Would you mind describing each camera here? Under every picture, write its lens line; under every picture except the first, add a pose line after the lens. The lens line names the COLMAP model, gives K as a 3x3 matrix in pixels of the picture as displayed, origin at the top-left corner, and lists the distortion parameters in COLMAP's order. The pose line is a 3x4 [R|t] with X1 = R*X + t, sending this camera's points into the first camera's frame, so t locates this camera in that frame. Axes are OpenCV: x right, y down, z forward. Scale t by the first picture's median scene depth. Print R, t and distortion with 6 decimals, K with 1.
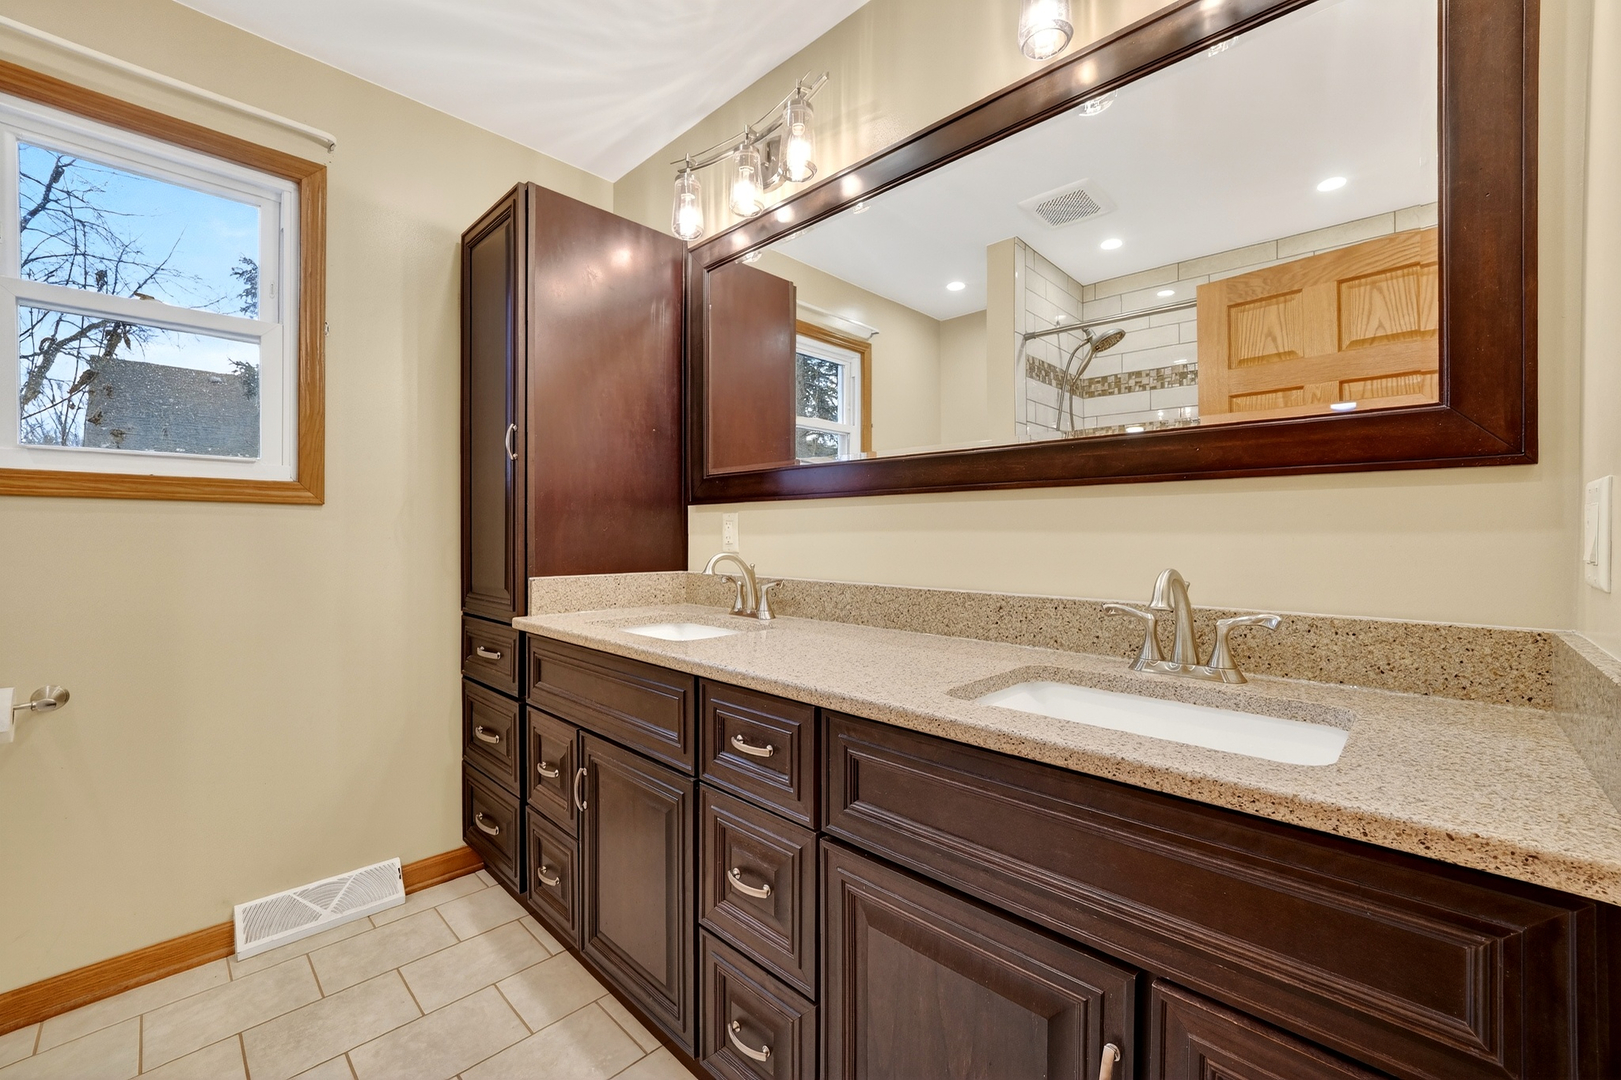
lens RADIAL K [[653.5, 0, 813.1], [0, 653.5, 543.3], [0, 0, 1]] dist [-0.014727, -0.000107]
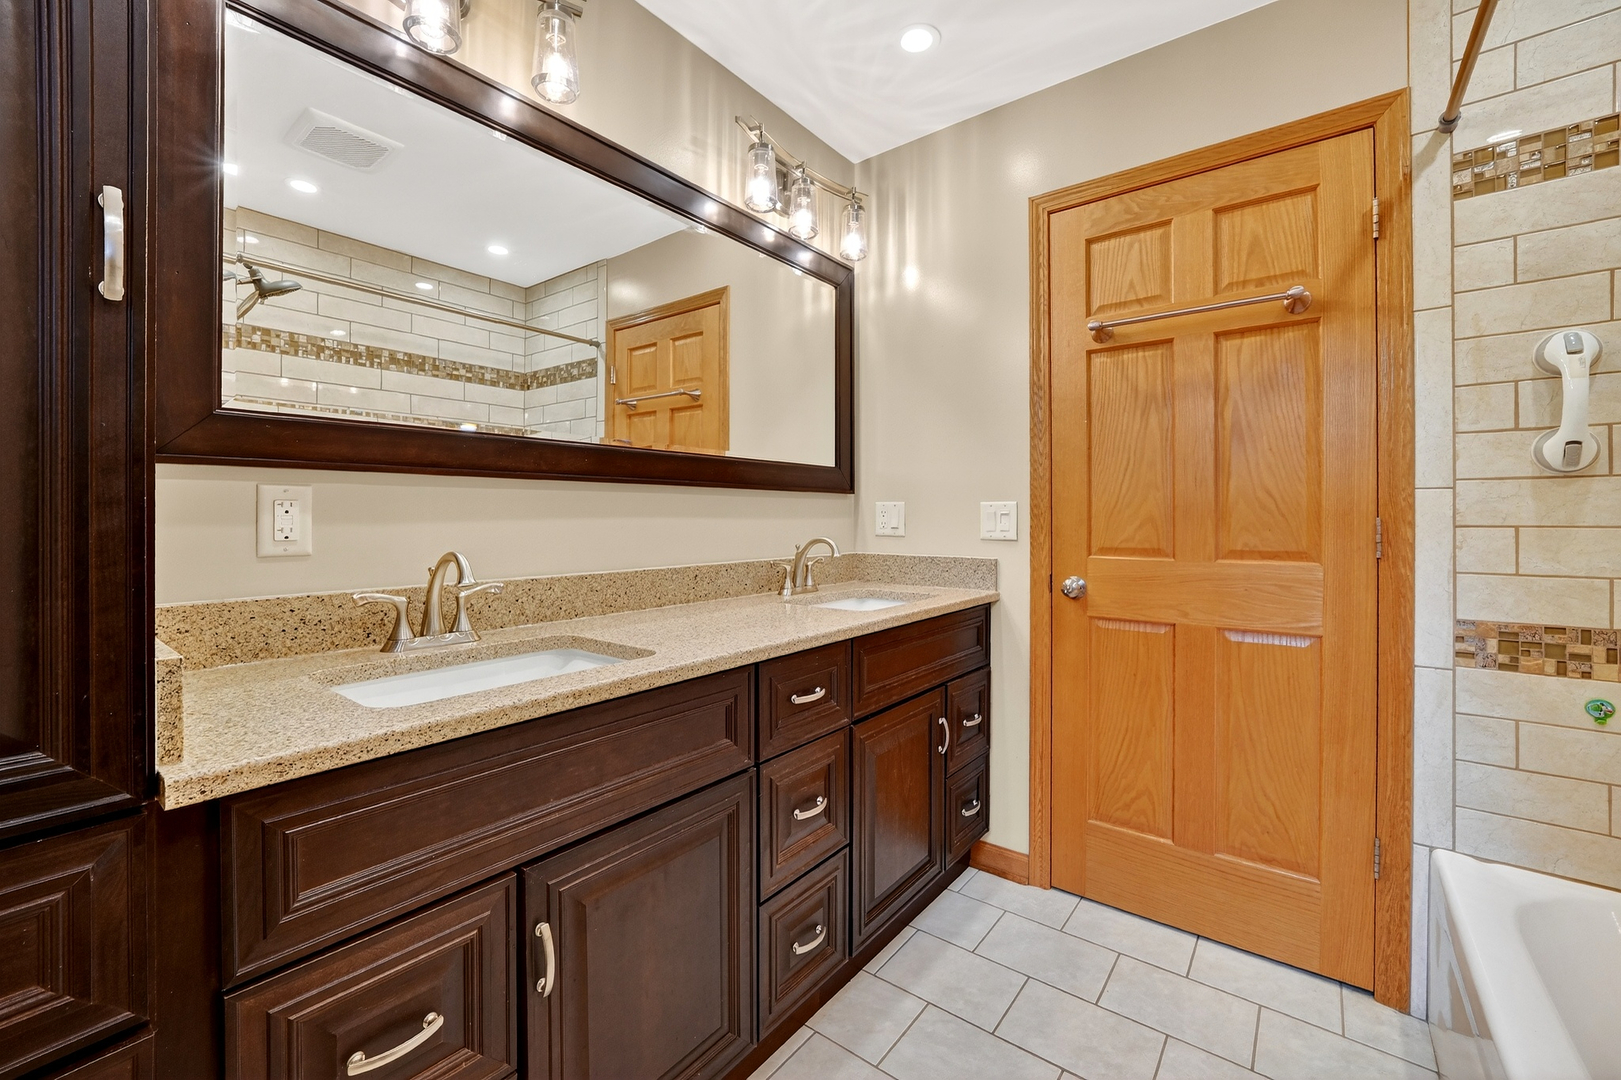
lens RADIAL K [[663.5, 0, 806.4], [0, 663.5, 516.1], [0, 0, 1]] dist [-0.041767, 0.010655]
pose [[-0.098532, -0.005613, 0.995118, -0.707675], [0.008714, 0.999941, 0.006503, -0.019417], [-0.995096, 0.009312, -0.098477, 0.598456]]
